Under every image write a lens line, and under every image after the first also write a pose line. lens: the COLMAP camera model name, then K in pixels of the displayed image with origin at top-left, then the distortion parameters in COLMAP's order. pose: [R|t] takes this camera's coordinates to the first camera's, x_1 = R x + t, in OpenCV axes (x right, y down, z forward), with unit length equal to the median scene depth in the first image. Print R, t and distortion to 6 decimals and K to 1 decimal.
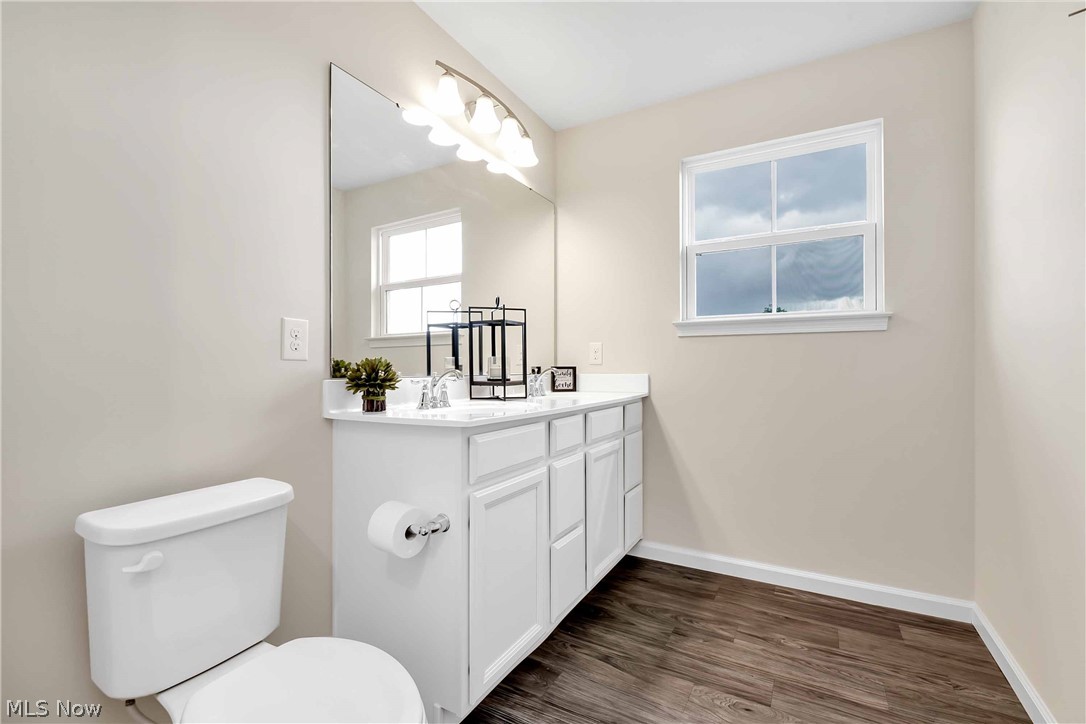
lens RADIAL K [[474.5, 0, 543.8], [0, 474.5, 360.9], [0, 0, 1]] dist [-0.000862, -0.002592]
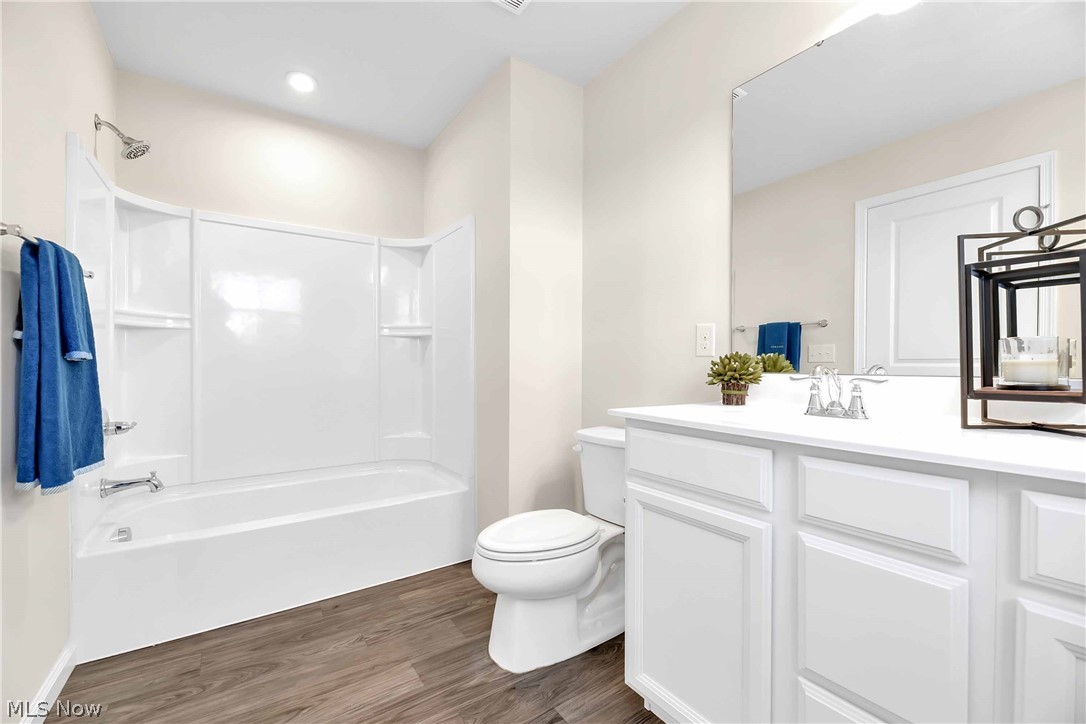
lens RADIAL K [[456.1, 0, 530.3], [0, 456.1, 357.6], [0, 0, 1]] dist [0.001554, -0.003462]
pose [[-0.462362, -0.012484, -0.886603, 1.432446], [0.010962, 0.999744, -0.019794, 0.044011], [0.886624, -0.018870, -0.462107, 1.617192]]
